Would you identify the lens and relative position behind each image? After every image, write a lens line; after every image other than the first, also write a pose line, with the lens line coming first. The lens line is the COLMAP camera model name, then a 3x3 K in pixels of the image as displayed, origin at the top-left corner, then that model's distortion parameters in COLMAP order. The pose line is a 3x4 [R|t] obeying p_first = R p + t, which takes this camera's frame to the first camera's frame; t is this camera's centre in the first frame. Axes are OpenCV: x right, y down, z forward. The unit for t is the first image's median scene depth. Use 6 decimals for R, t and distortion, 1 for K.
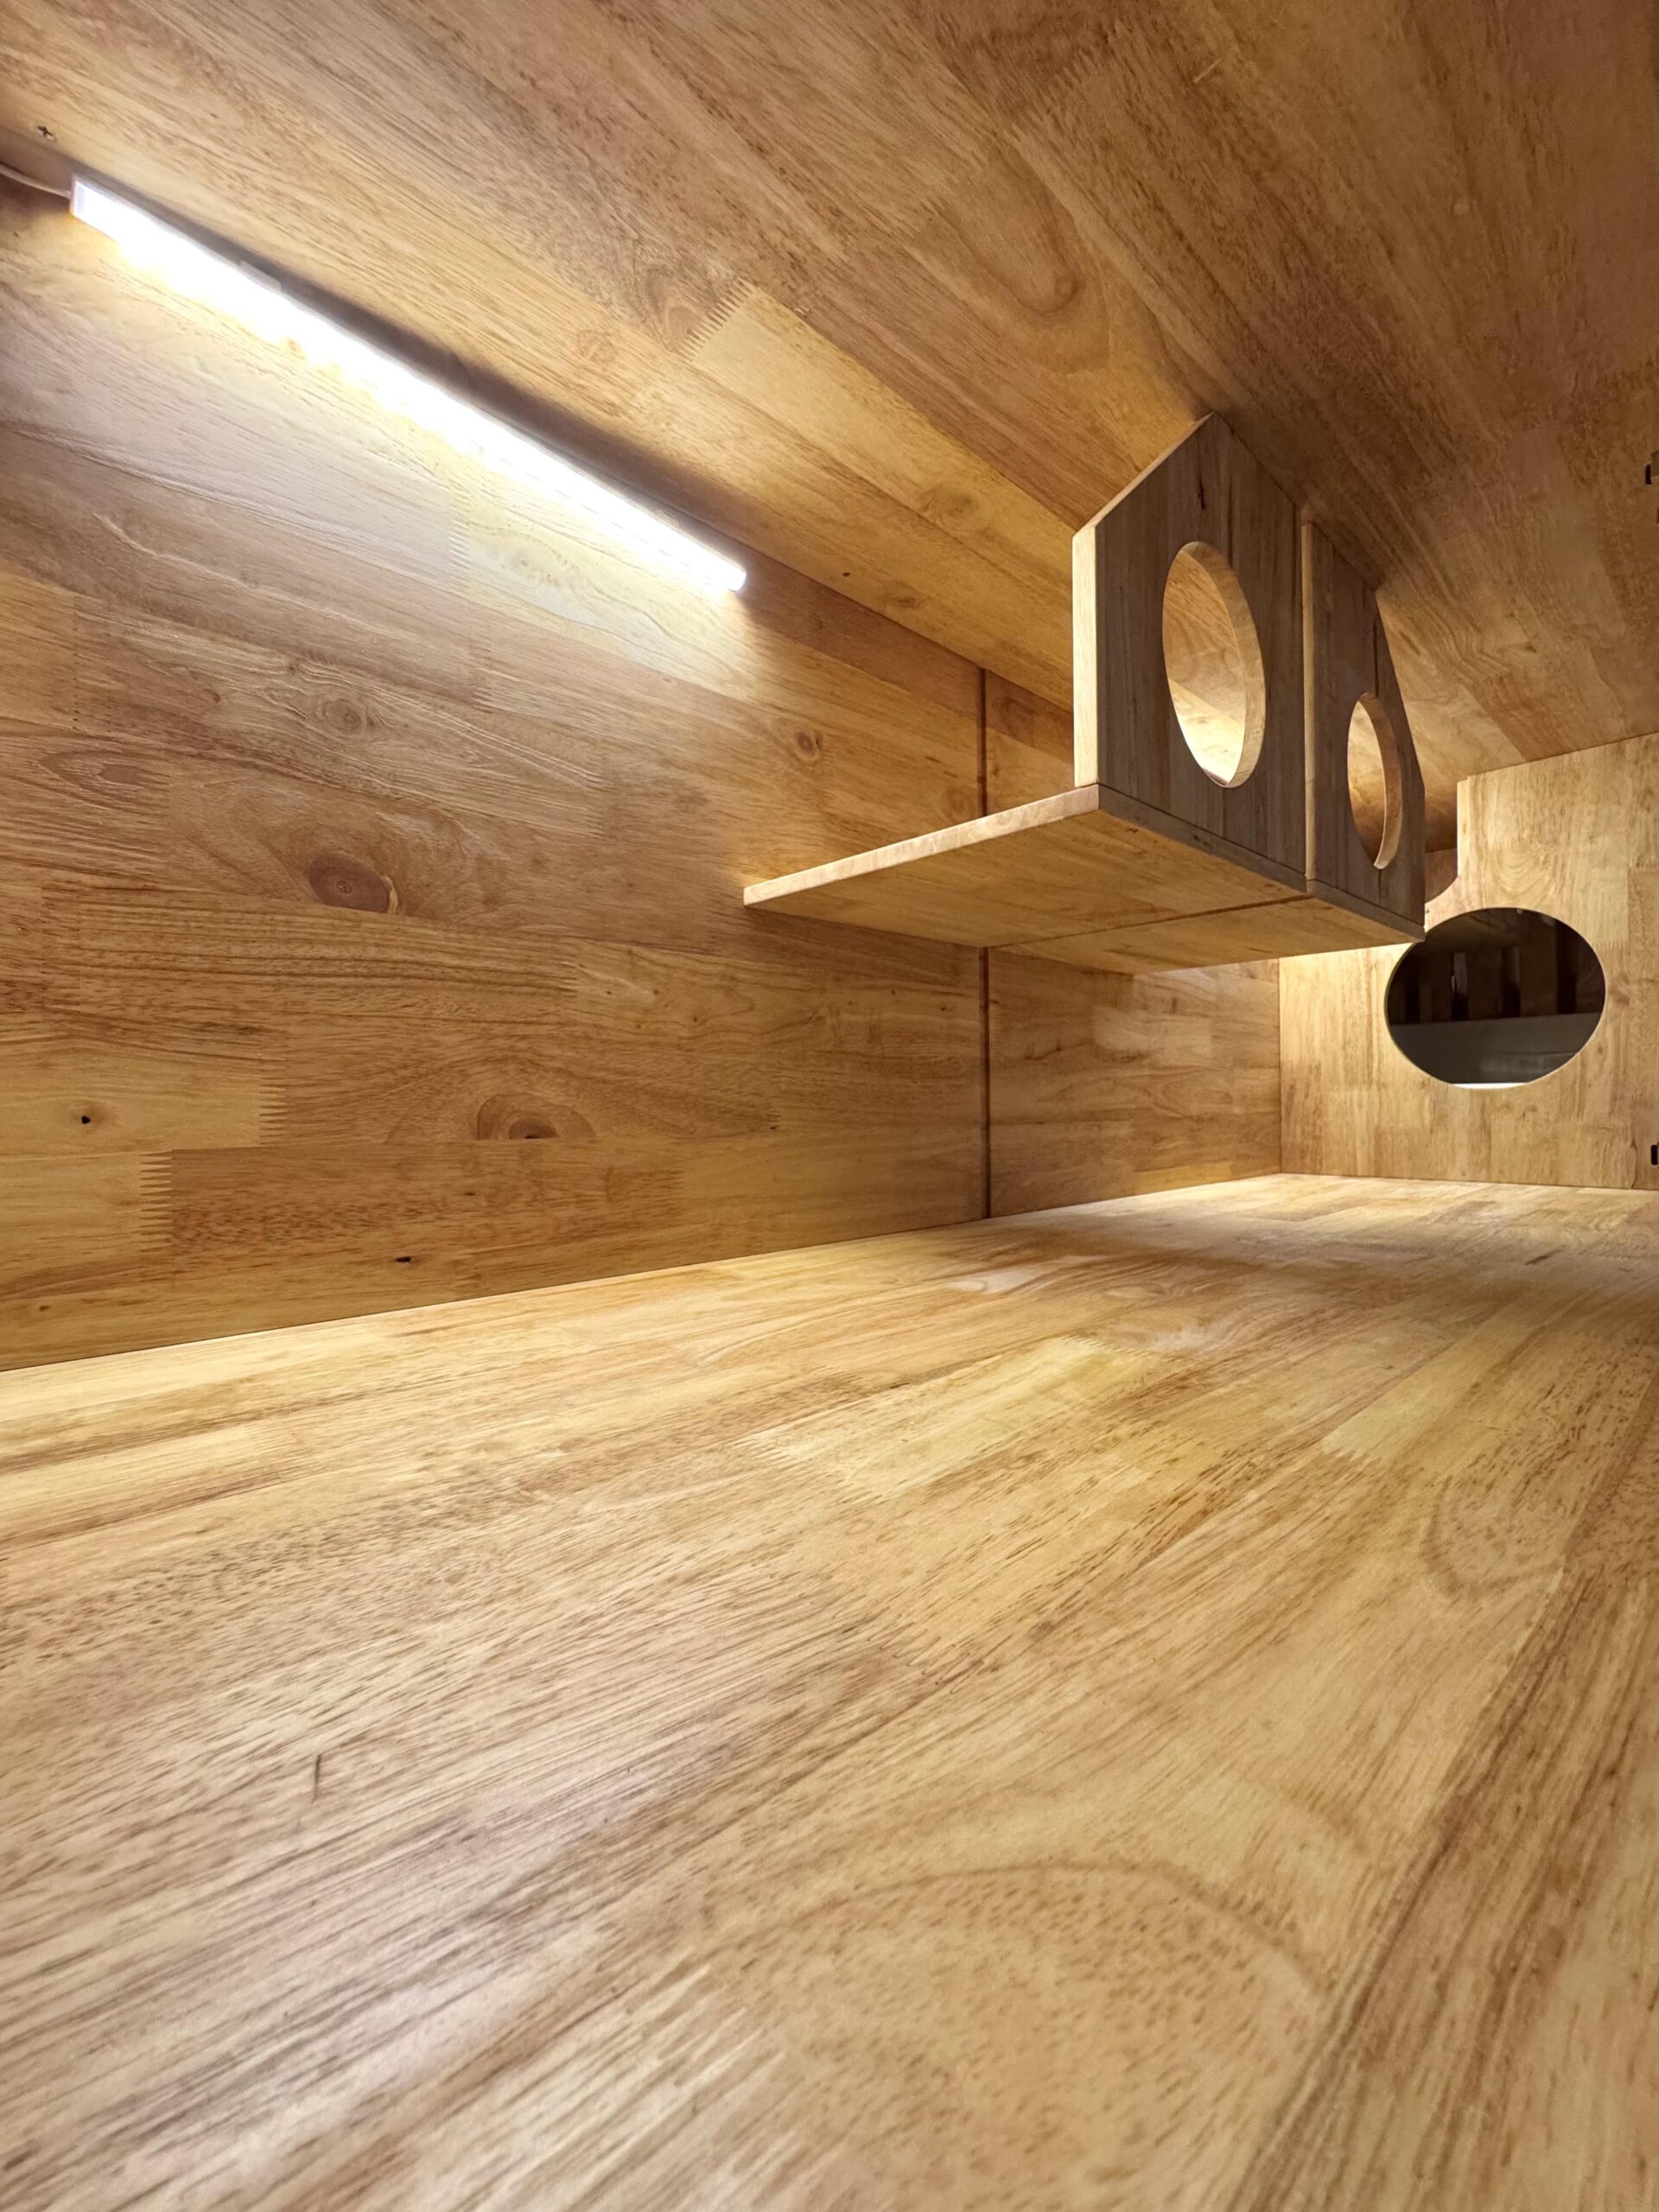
lens RADIAL K [[897.5, 0, 829.5], [0, 897.5, 1106.0], [0, 0, 1]] dist [-0.002140, 0.000156]
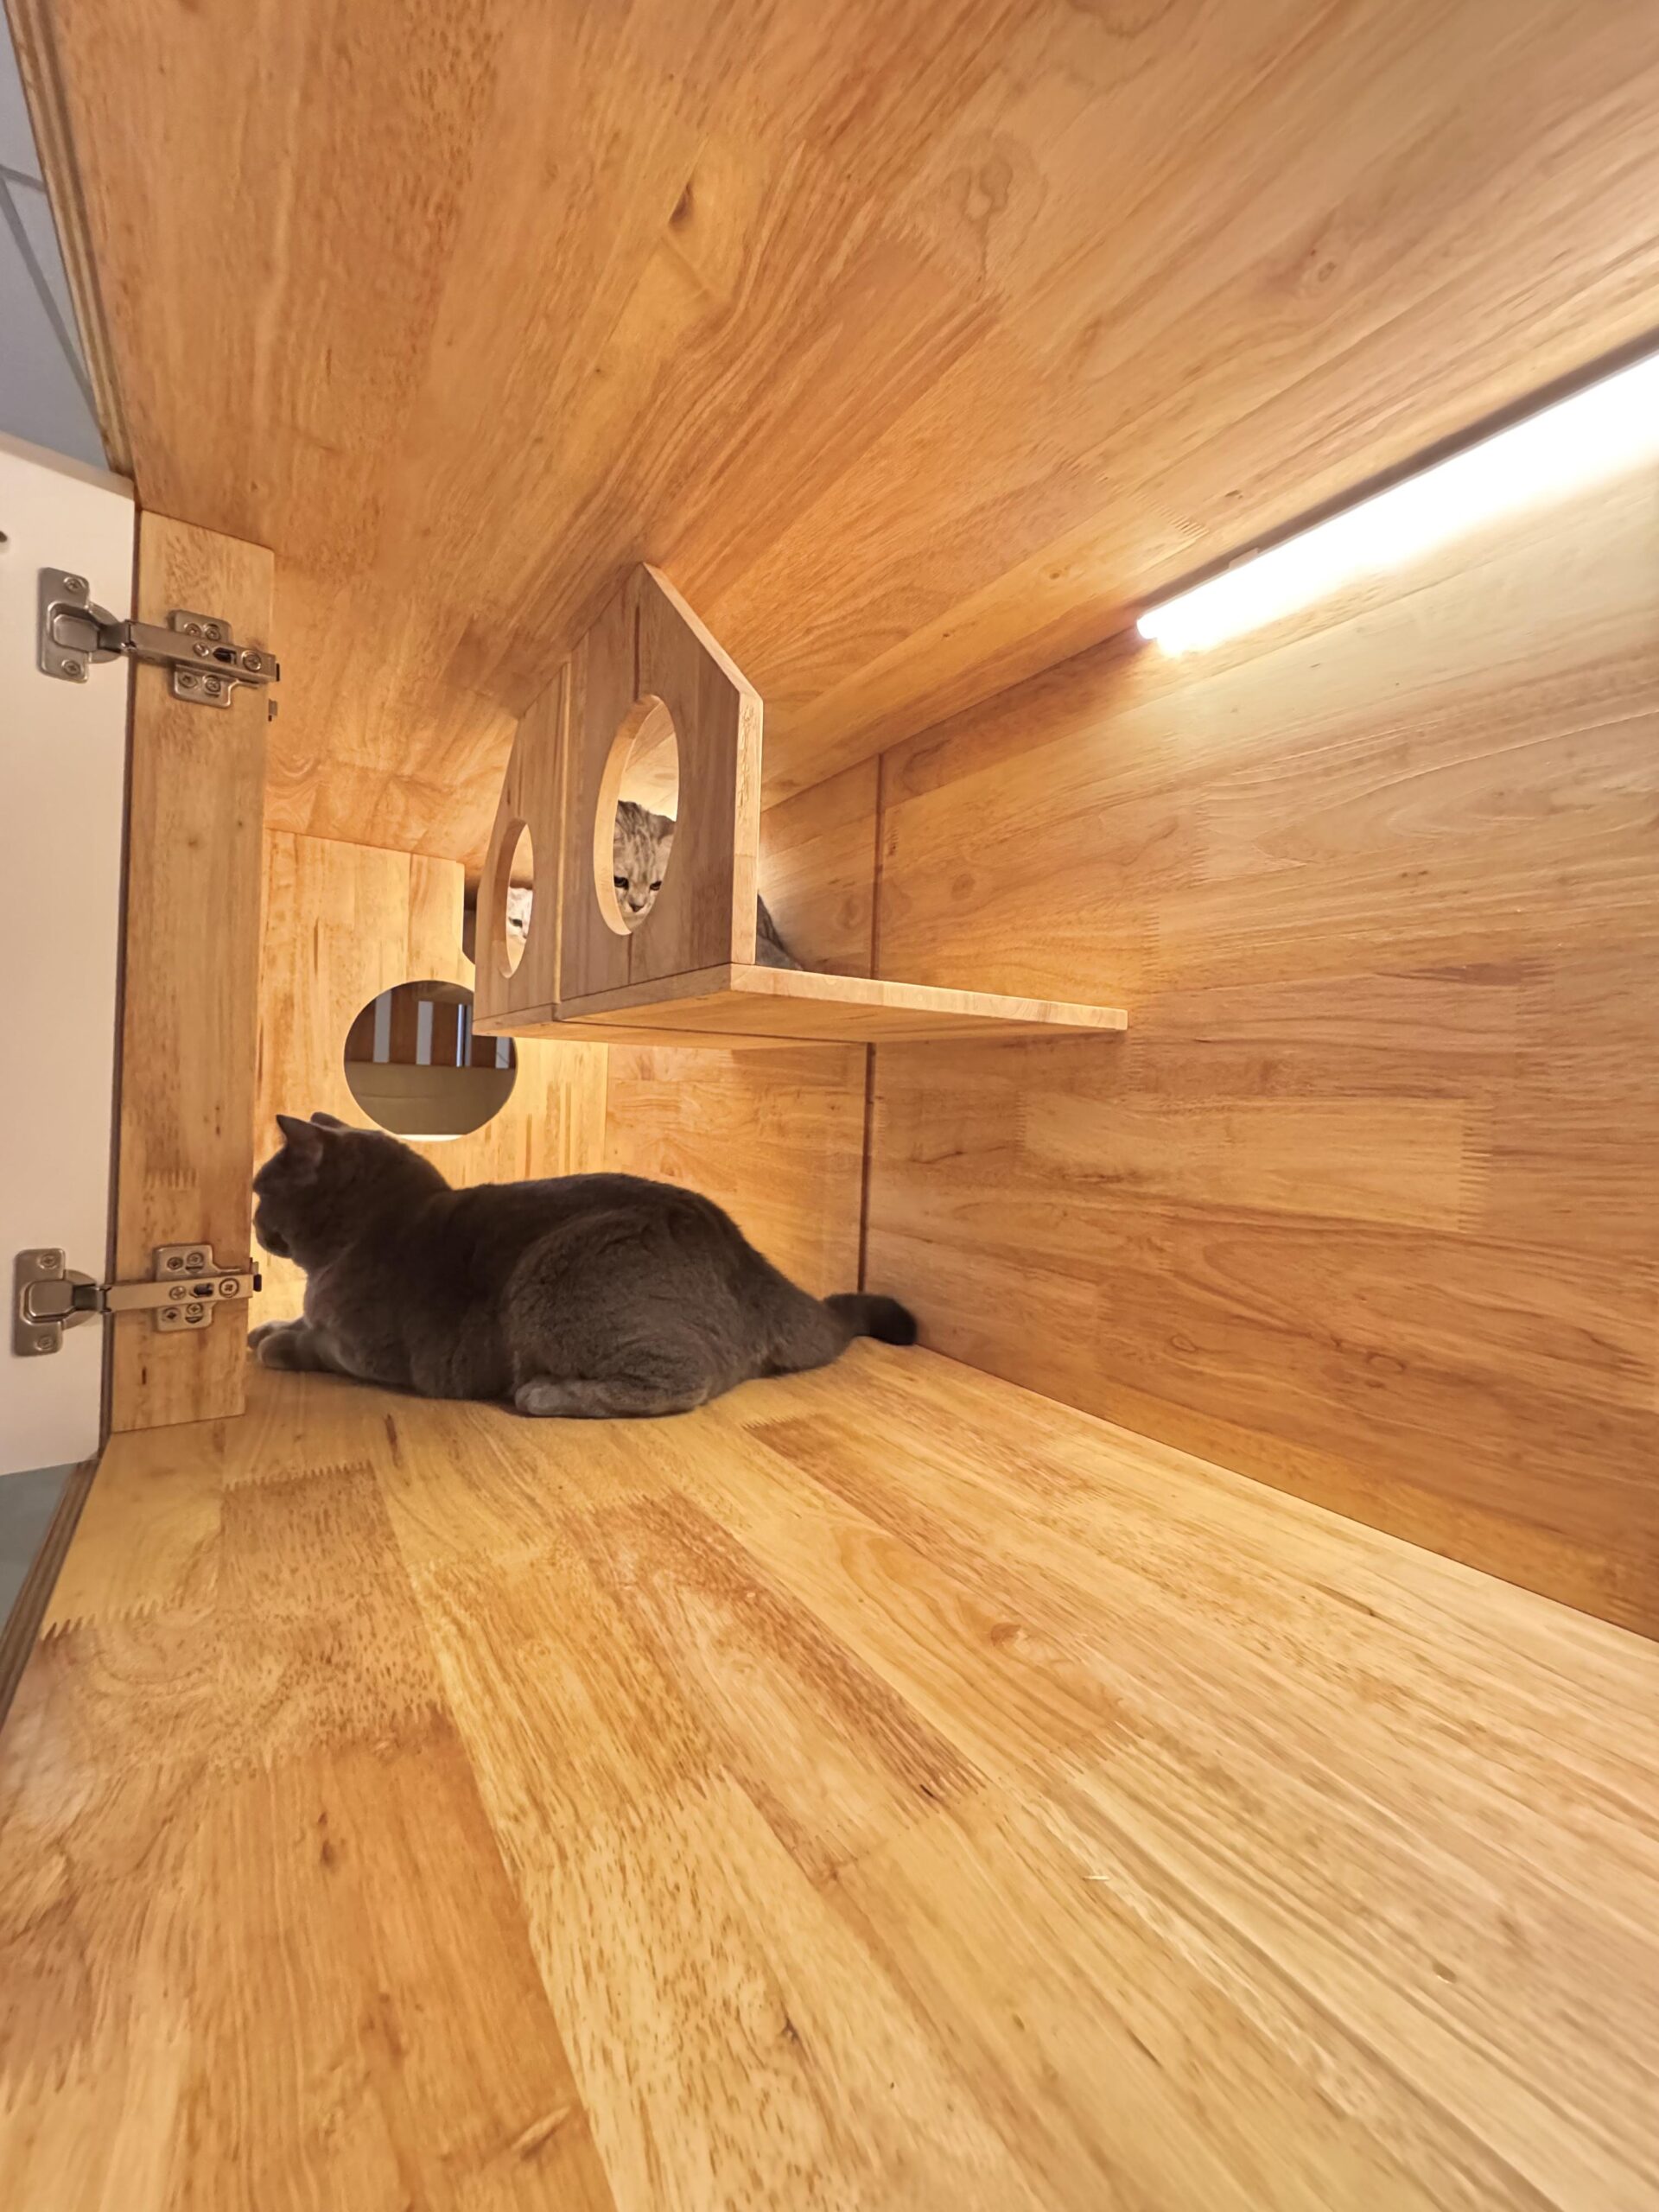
lens RADIAL K [[897.5, 0, 829.5], [0, 897.5, 1106.0], [0, 0, 1]] dist [-0.002140, 0.000156]
pose [[-0.165268, 0.014277, -0.986145, 1.729982], [-0.041612, 0.998904, 0.021436, -0.193670], [0.985370, 0.044578, -0.164493, 1.702542]]
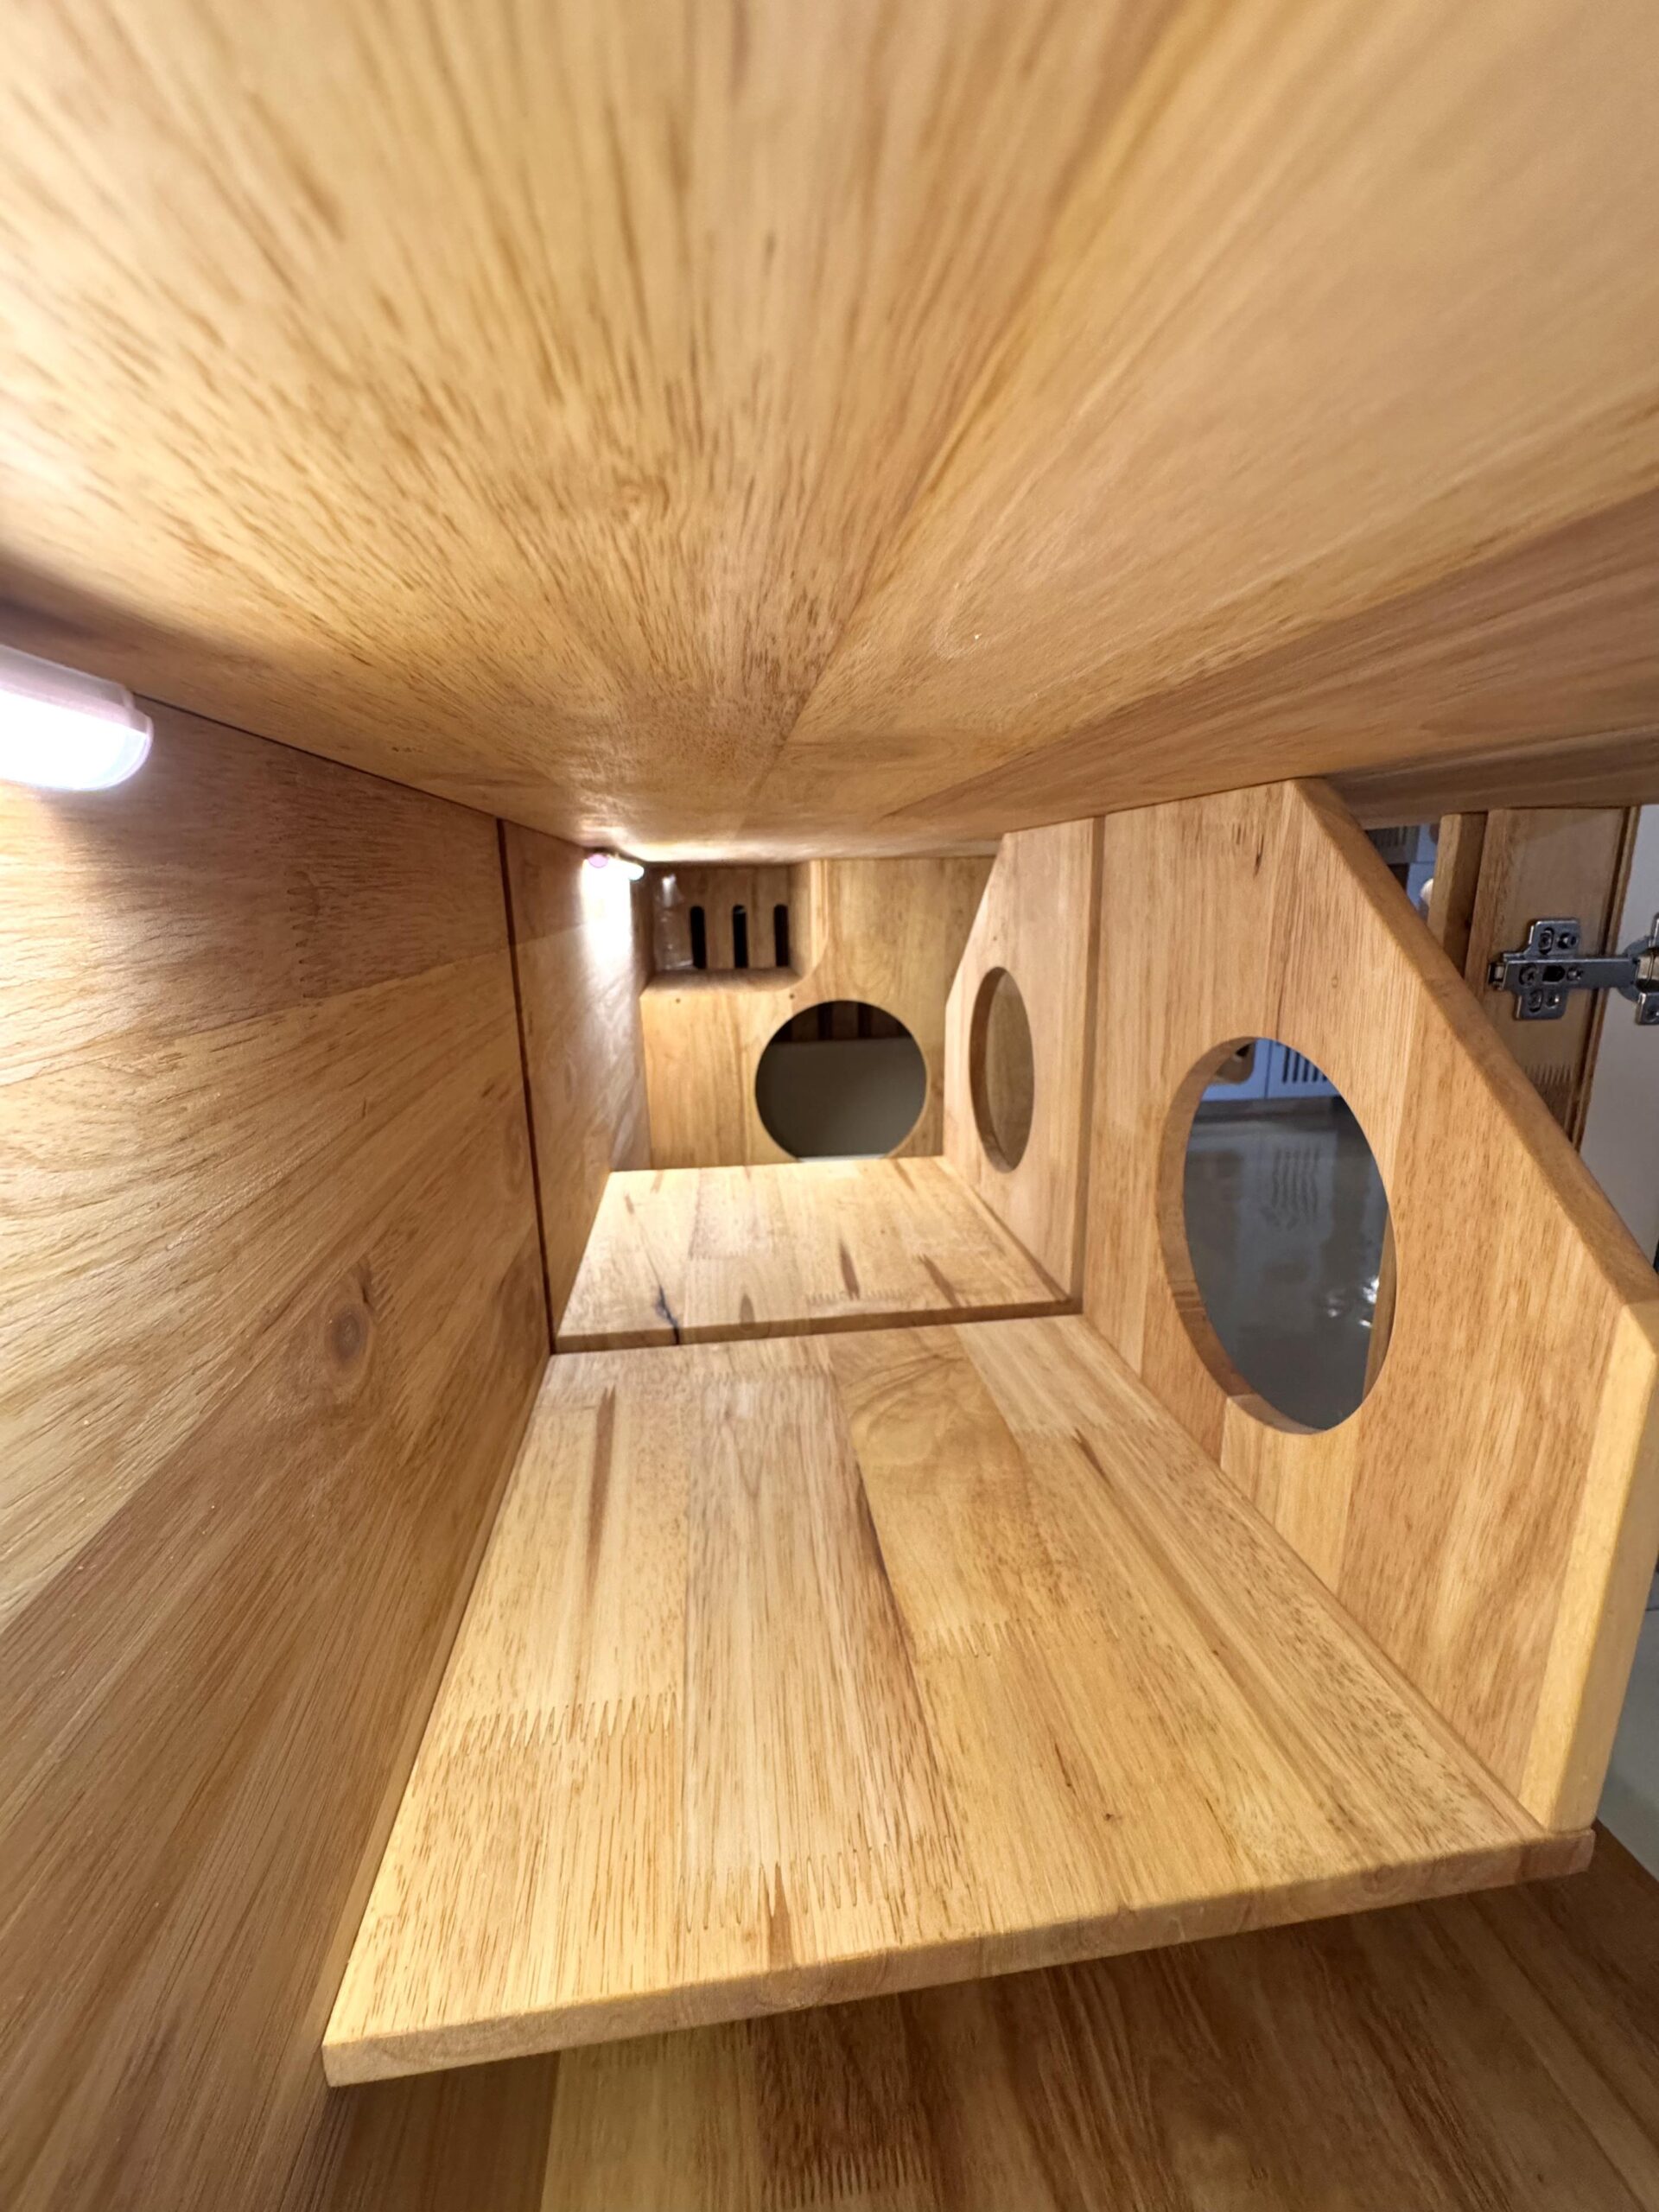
lens RADIAL K [[894.5, 0, 839.4], [0, 894.5, 1097.9], [0, 0, 1]] dist [-0.001840, -0.000246]
pose [[0.563475, -0.187668, 0.804535, -0.199082], [0.009990, 0.975333, 0.220512, -0.684317], [-0.826072, -0.116216, 0.551451, 0.890045]]
